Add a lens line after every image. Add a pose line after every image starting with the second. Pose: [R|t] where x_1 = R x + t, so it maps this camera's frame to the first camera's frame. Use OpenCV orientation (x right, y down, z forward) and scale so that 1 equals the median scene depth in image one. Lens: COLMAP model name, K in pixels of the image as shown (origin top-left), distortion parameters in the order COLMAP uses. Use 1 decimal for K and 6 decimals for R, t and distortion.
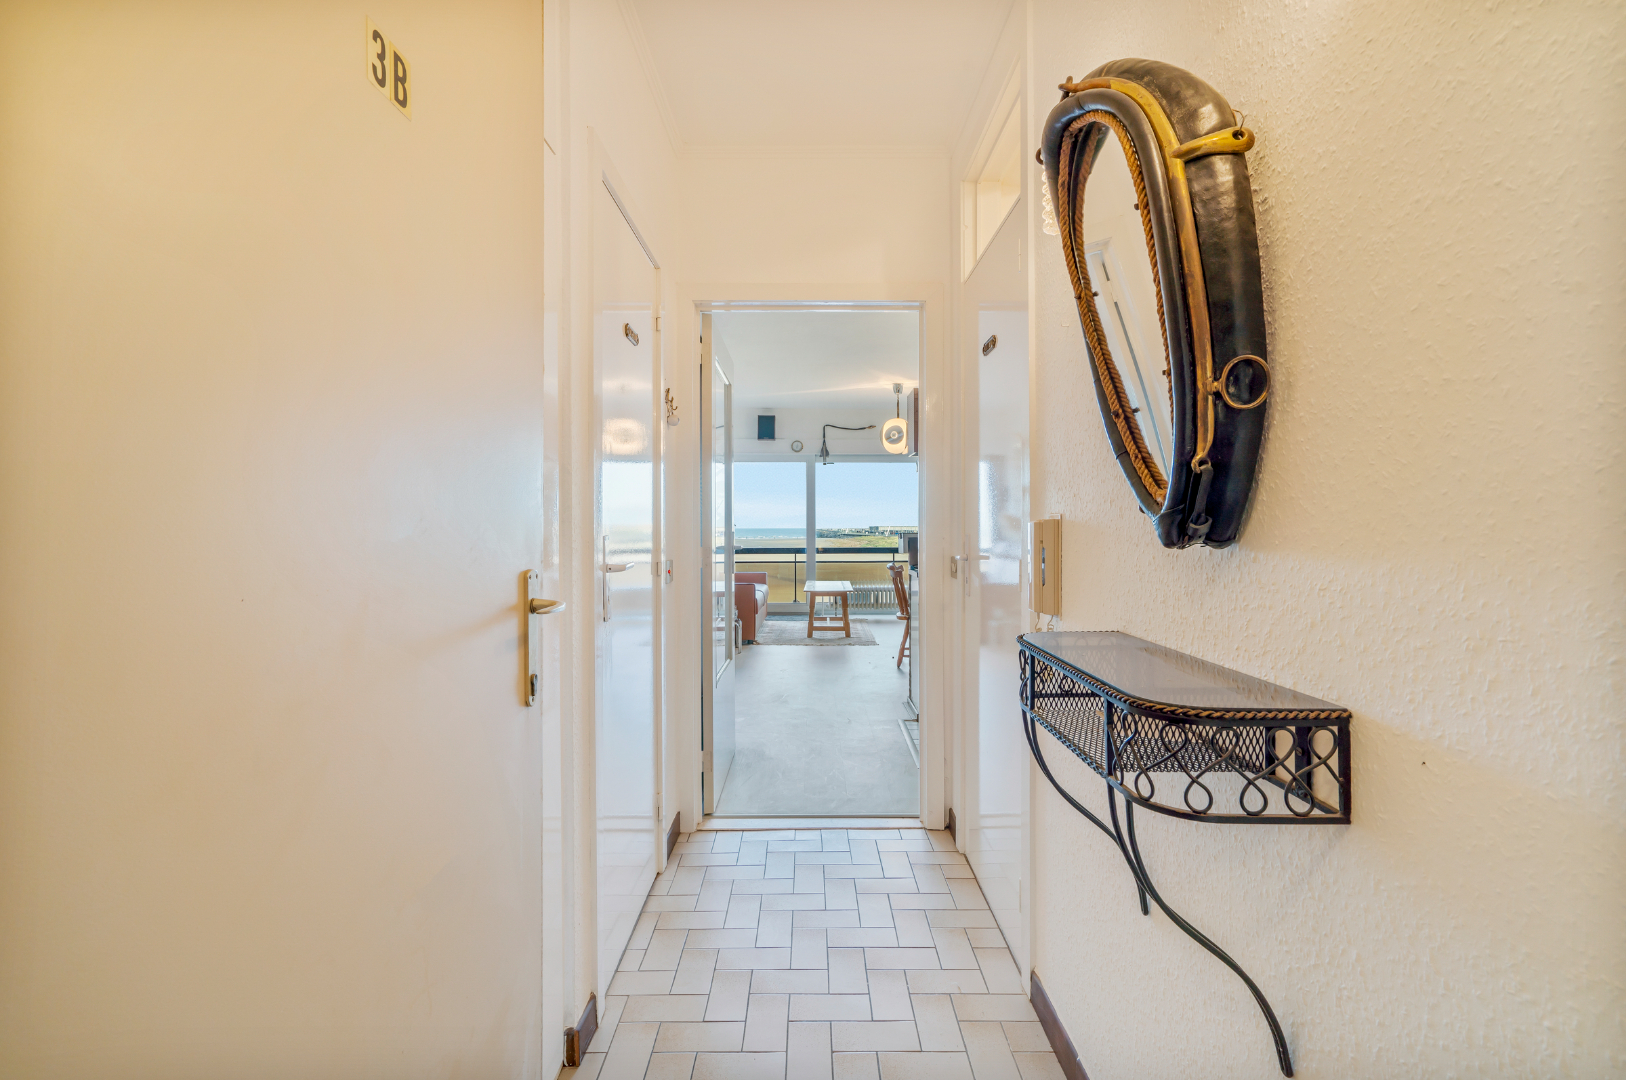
lens RADIAL K [[758.2, 0, 818.8], [0, 758.2, 512.0], [0, 0, 1]] dist [-0.002832, 0.000678]
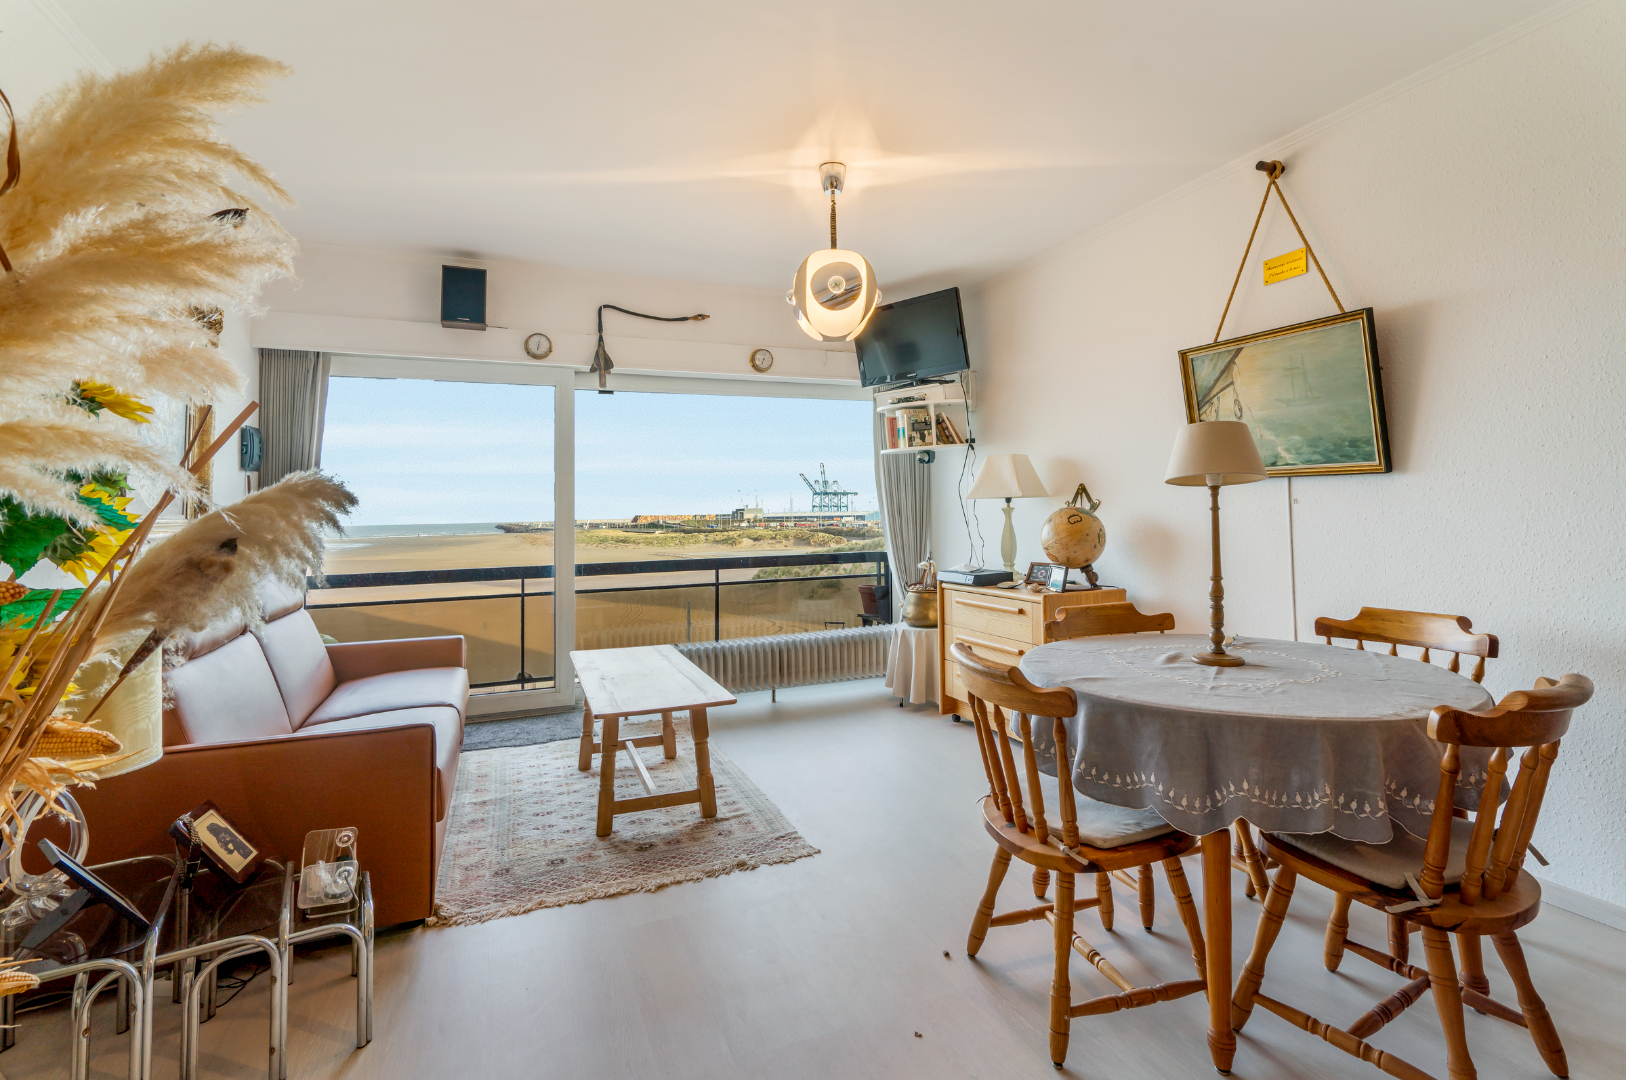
lens RADIAL K [[745.0, 0, 815.7], [0, 745.0, 485.6], [0, 0, 1]] dist [-0.001205, 0.000078]
pose [[0.924539, 0.006509, 0.381031, -0.044911], [0.001876, 0.999764, -0.021632, 0.007684], [-0.381082, 0.020715, 0.924309, 0.528133]]
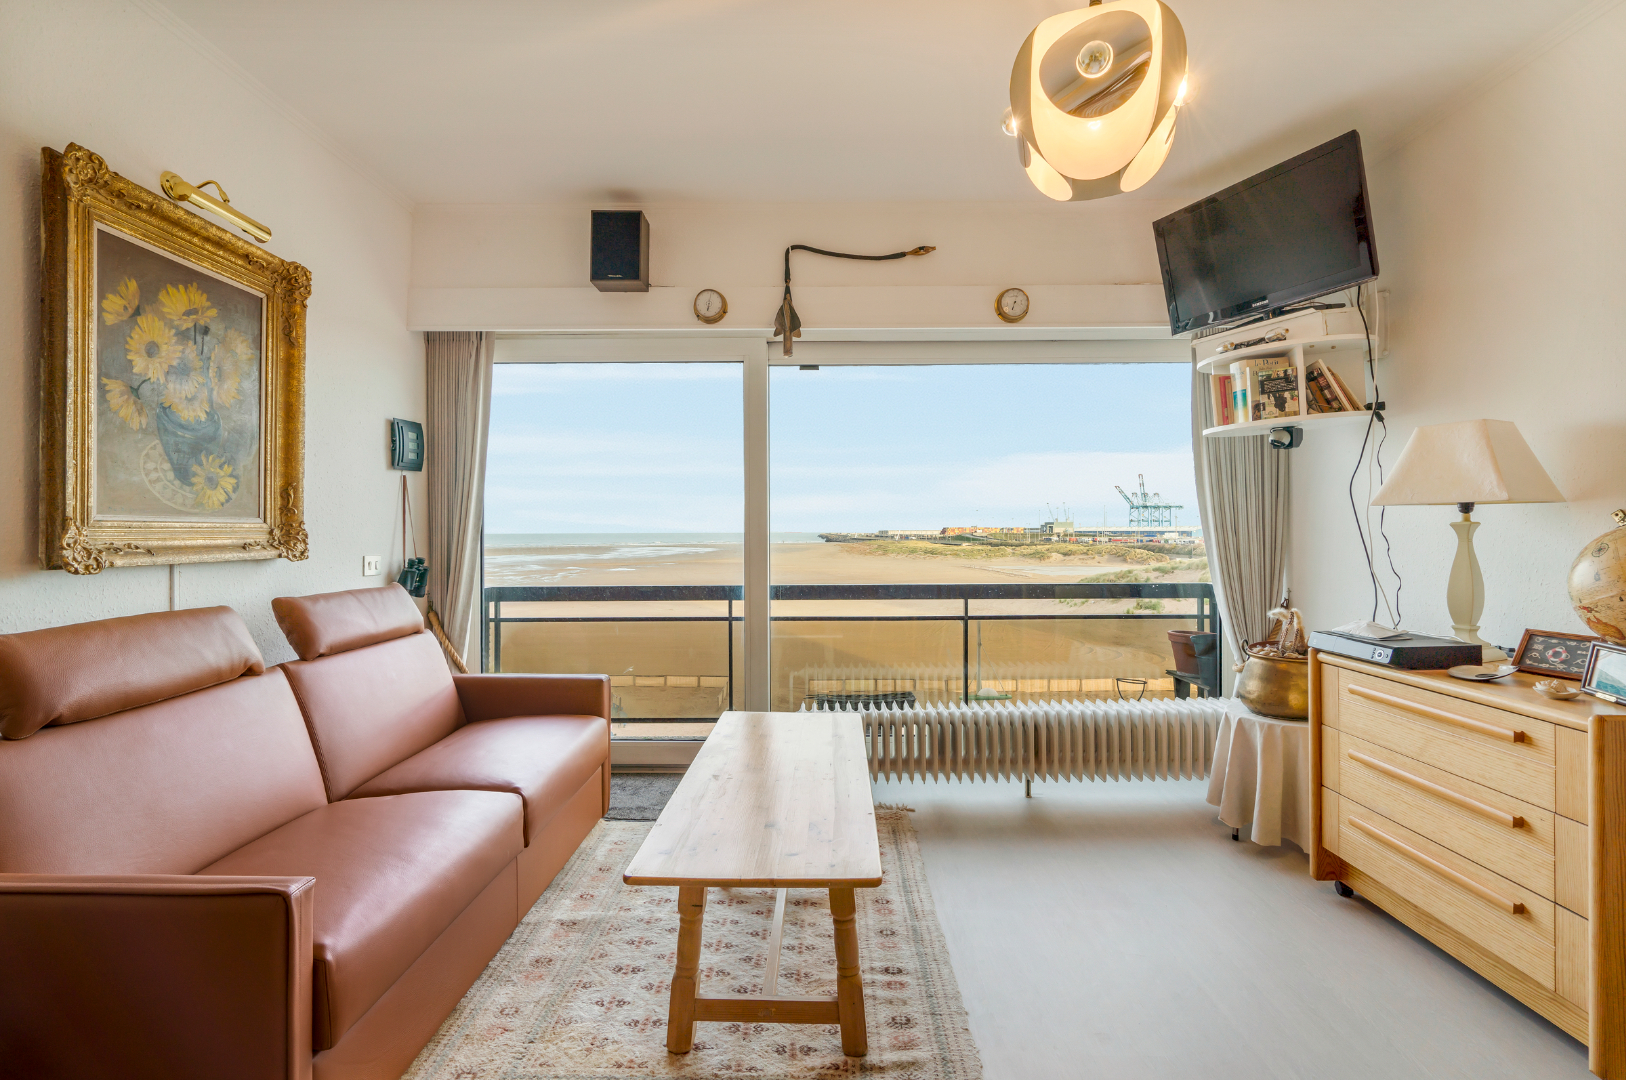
lens RADIAL K [[758.2, 0, 818.8], [0, 758.2, 512.0], [0, 0, 1]] dist [-0.002832, 0.000678]
pose [[0.999979, 0.006420, 0.001248, 0.022367], [-0.006417, 0.999978, -0.001922, 0.009988], [-0.001260, 0.001914, 0.999997, 0.651332]]
